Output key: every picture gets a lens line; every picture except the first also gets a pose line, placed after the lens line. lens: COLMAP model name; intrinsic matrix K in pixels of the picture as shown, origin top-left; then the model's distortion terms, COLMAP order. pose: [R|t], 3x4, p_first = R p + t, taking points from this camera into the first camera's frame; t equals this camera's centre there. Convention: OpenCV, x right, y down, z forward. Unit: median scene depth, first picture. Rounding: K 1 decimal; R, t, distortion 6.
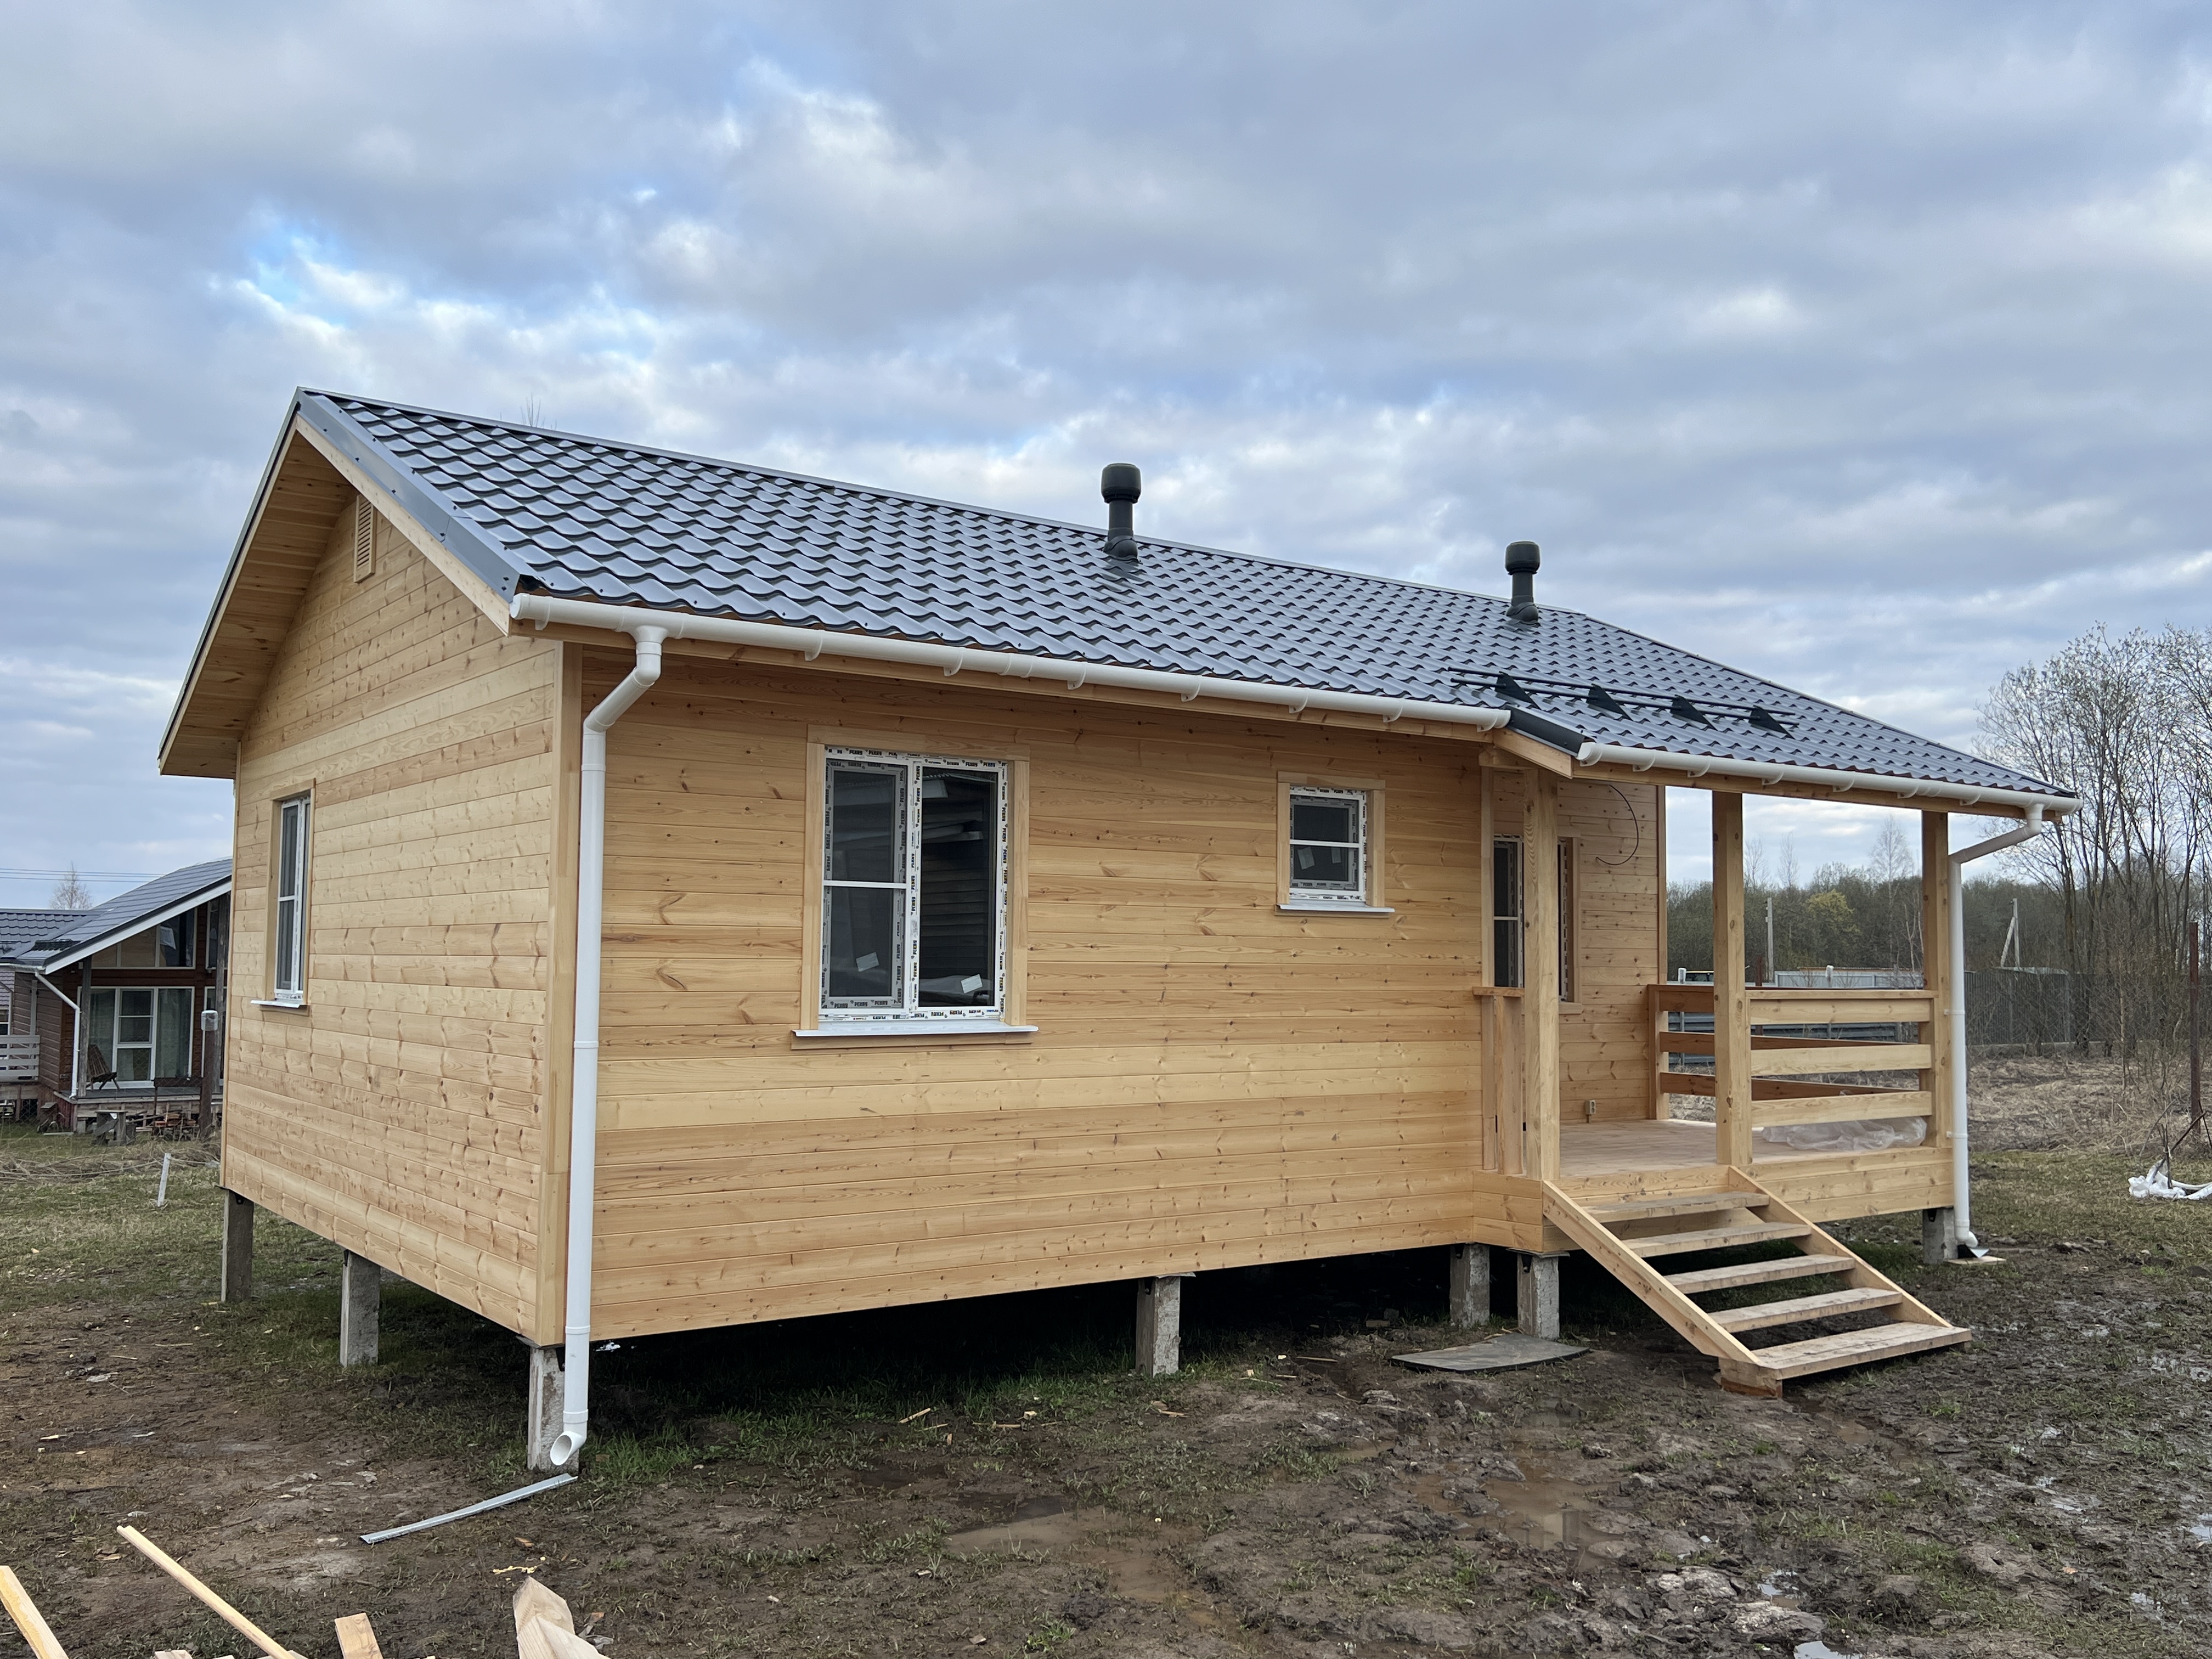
lens RADIAL K [[1892.4, 0, 1123.9], [0, 1892.4, 825.9], [0, 0, 1]] dist [0.086083, -0.137190]
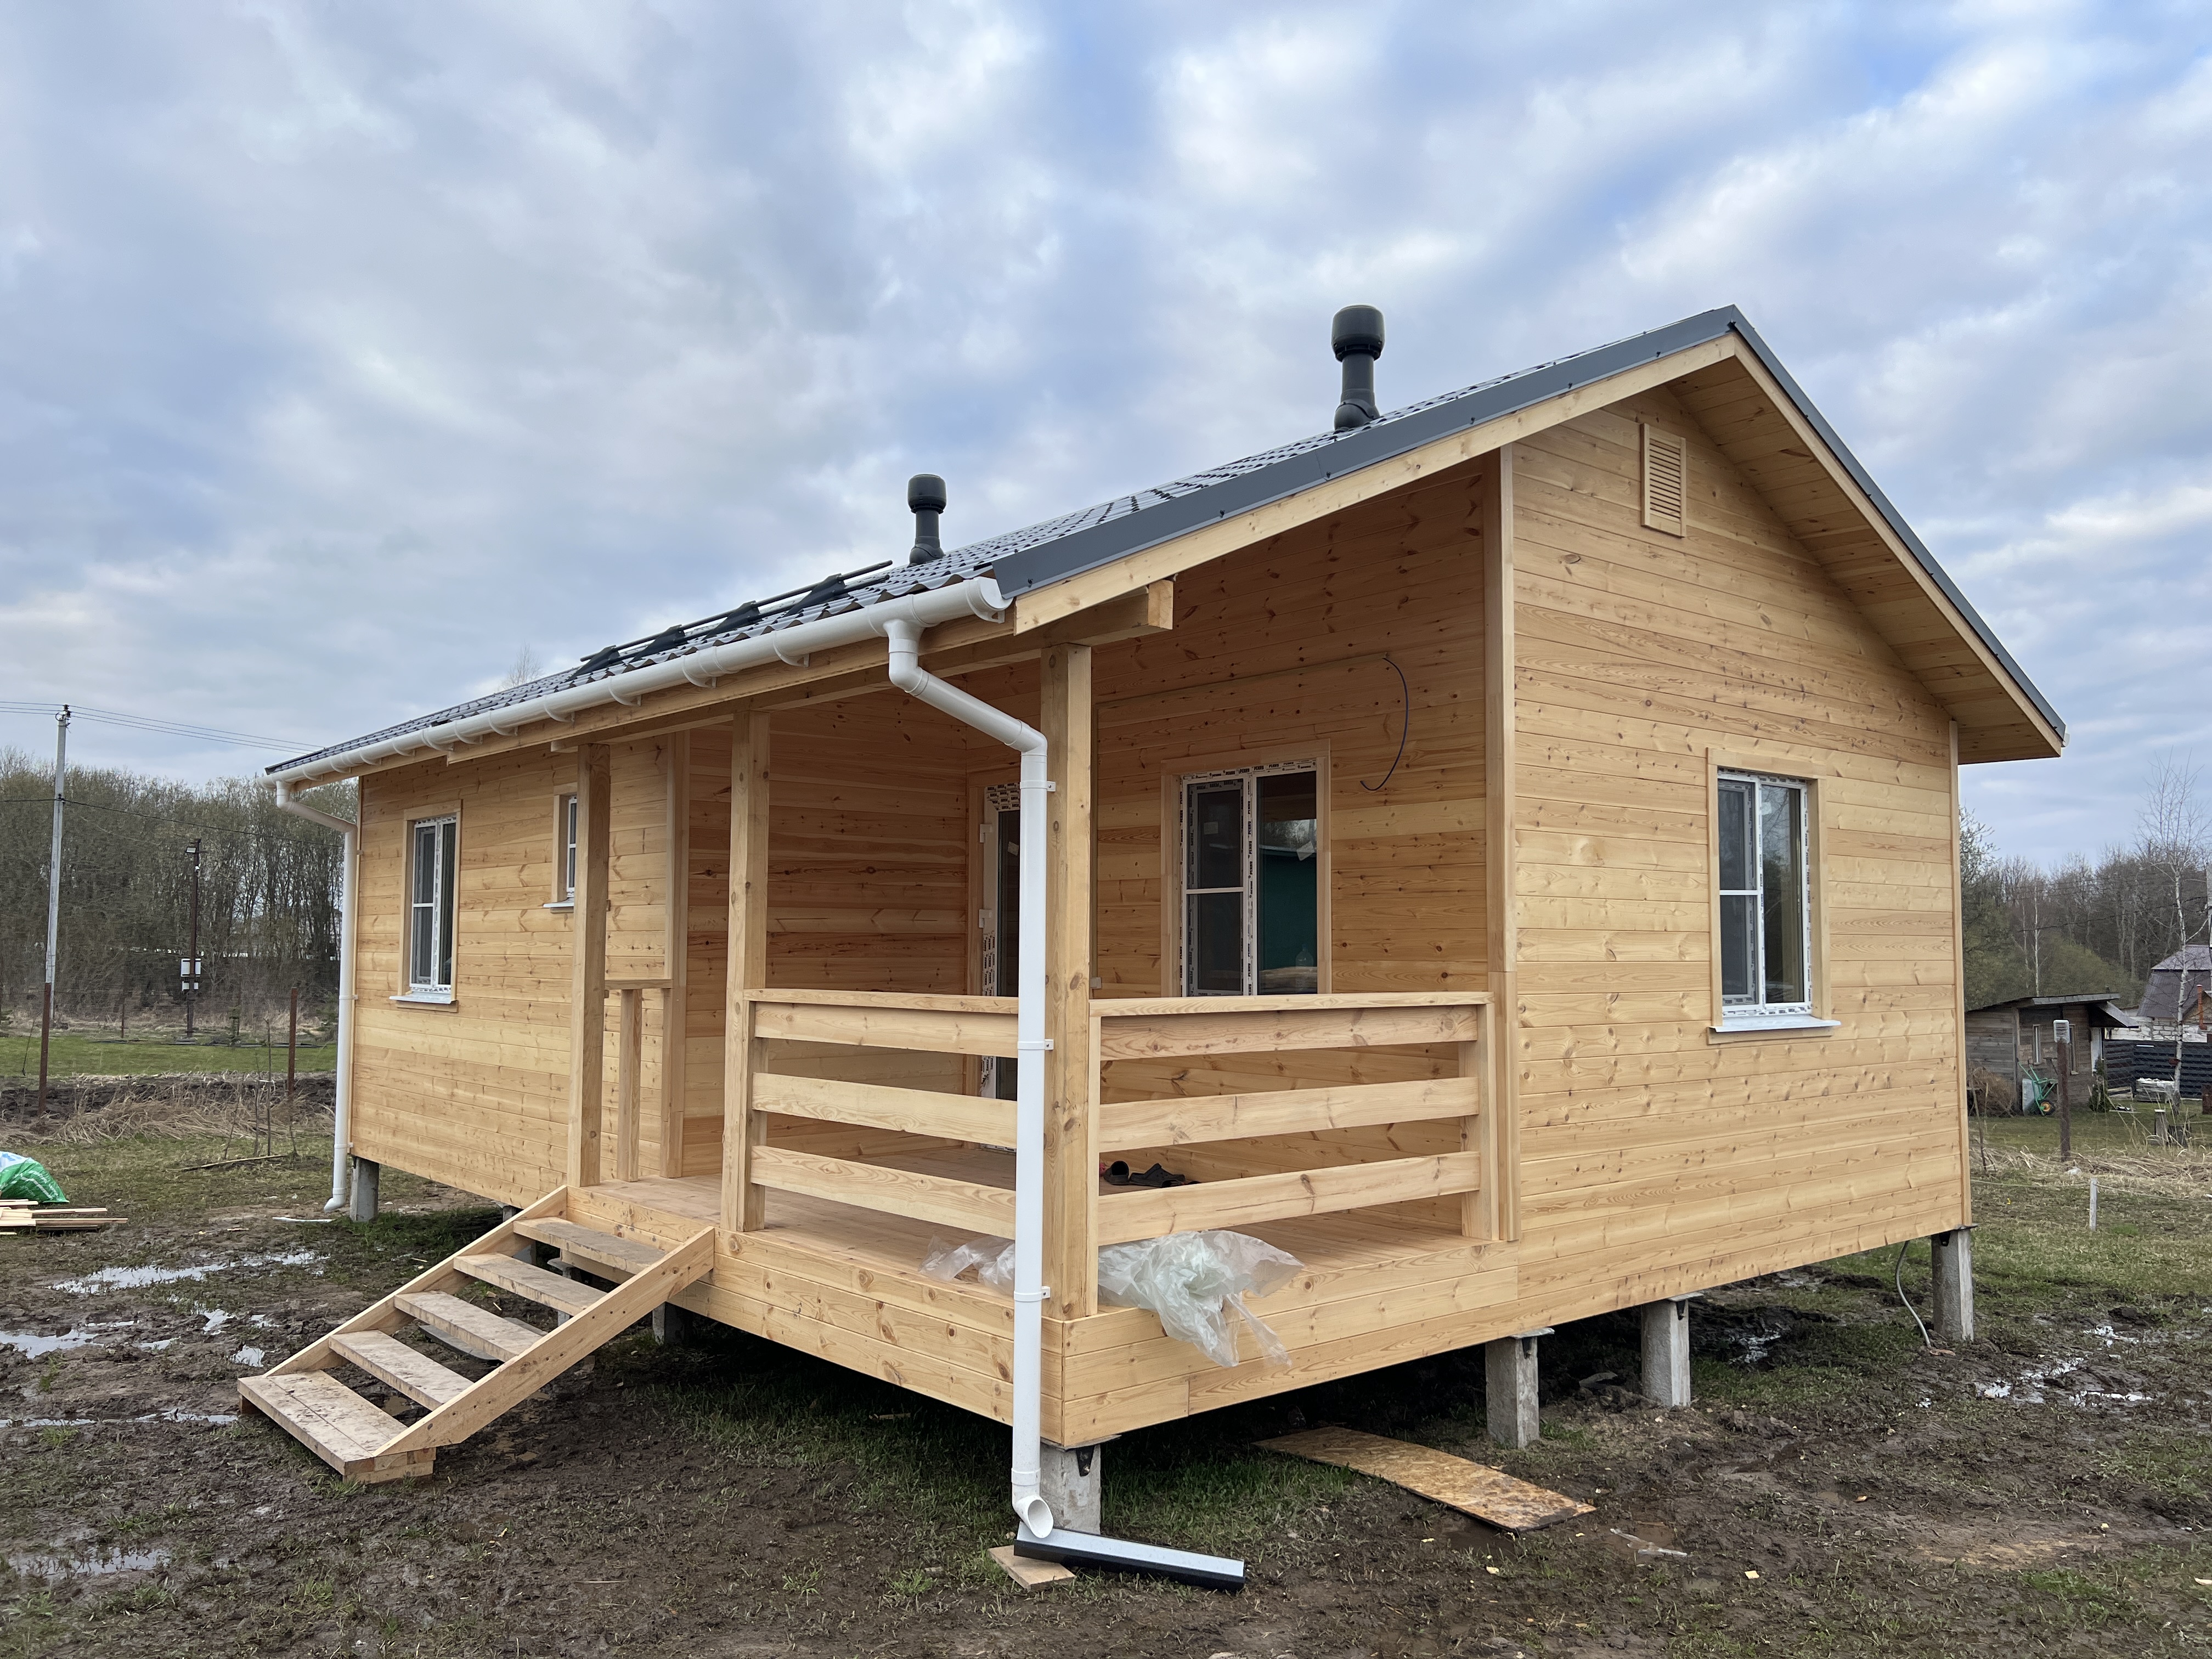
lens RADIAL K [[1647.3, 0, 1106.0], [0, 1647.3, 829.5], [0, 0, 1]] dist [0.047653, -0.053344]
pose [[0.076465, -0.081242, -0.993757, 1.134448], [0.066775, 0.994855, -0.076193, 0.098588], [0.994834, -0.060532, 0.081497, 1.292424]]
